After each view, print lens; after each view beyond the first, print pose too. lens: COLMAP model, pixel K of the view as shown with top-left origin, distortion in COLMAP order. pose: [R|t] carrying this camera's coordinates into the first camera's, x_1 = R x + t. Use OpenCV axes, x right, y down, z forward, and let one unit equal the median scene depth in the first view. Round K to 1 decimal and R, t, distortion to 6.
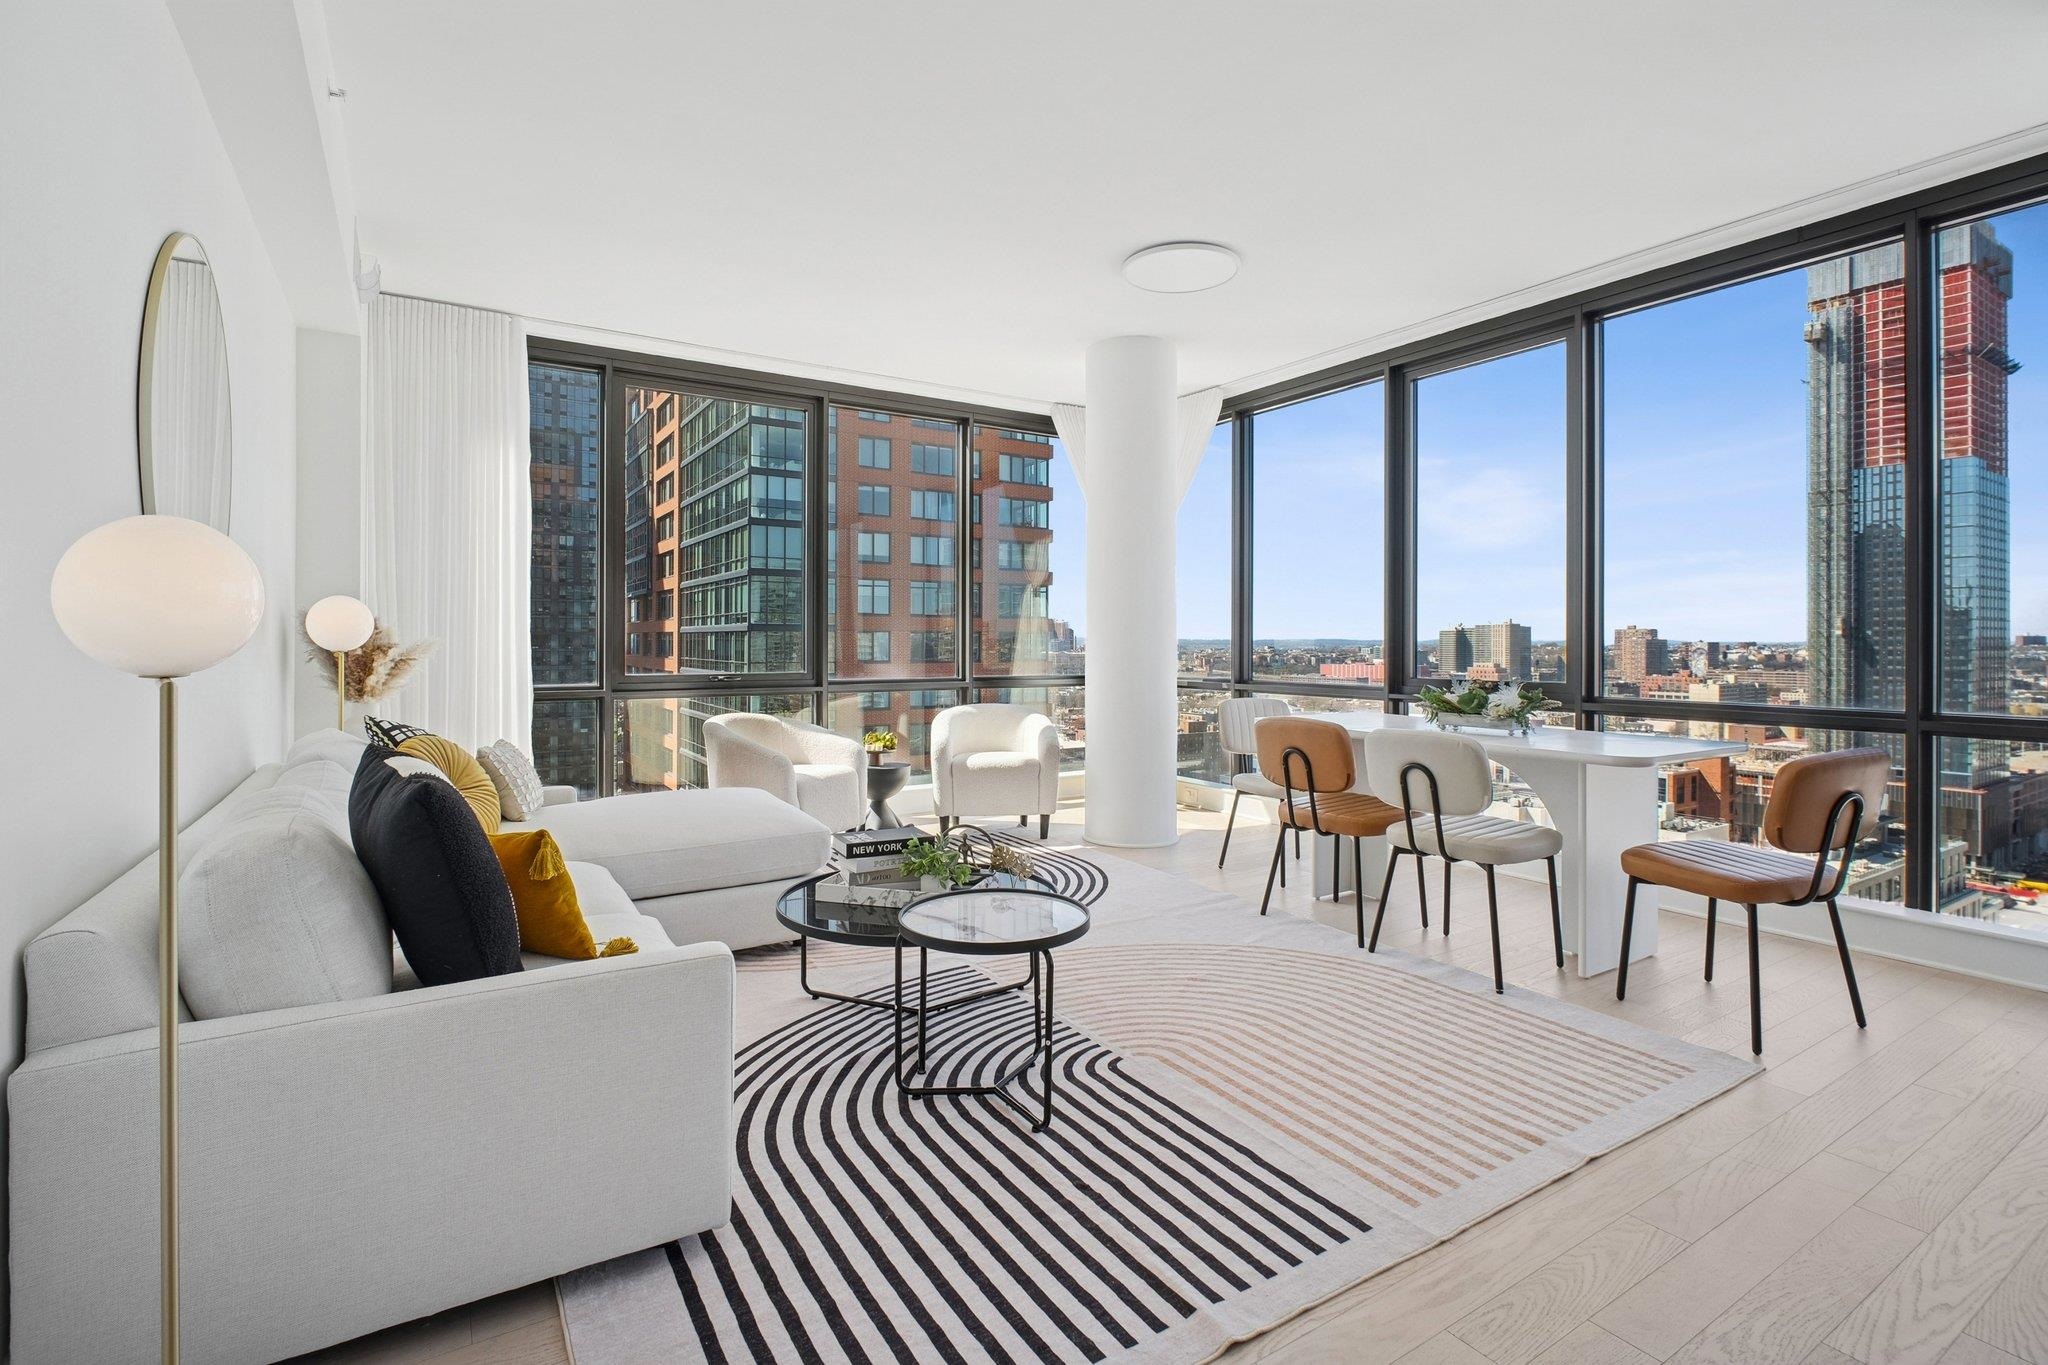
lens RADIAL K [[959.6, 0, 1021.0], [0, 959.6, 632.6], [0, 0, 1]] dist [0.000020, 0.000000]
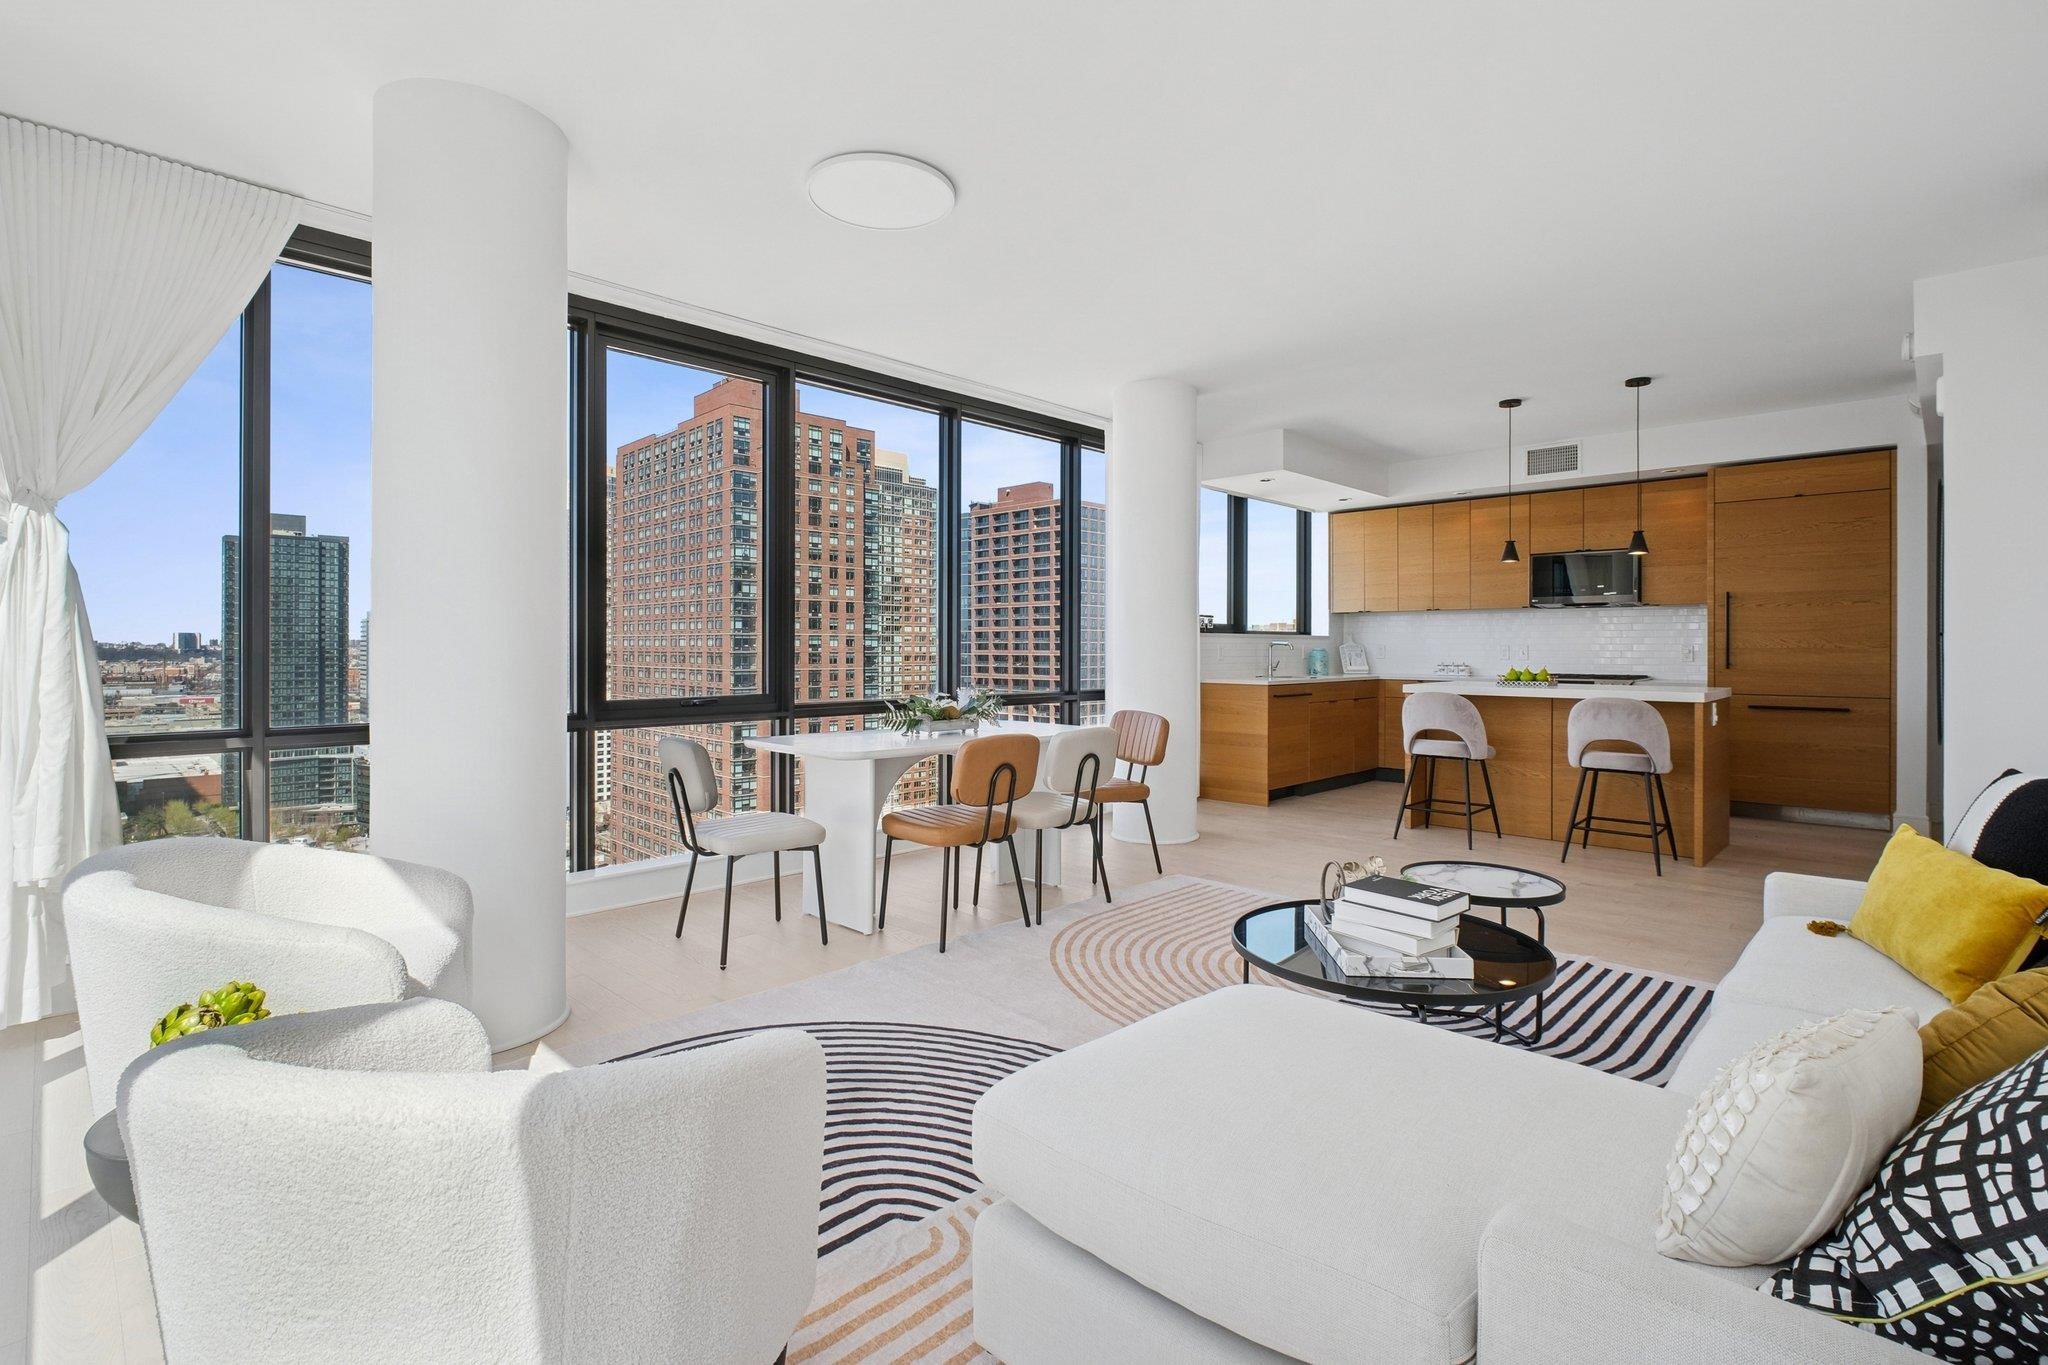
lens RADIAL K [[948.0, 0, 1023.6], [0, 948.0, 657.0], [0, 0, 1]] dist [-0.000455, -0.000013]
pose [[-0.232534, -0.006162, 0.972569, -0.697986], [-0.002927, 0.999980, 0.005636, 0.001626], [-0.972584, -0.001536, -0.232547, 1.199037]]
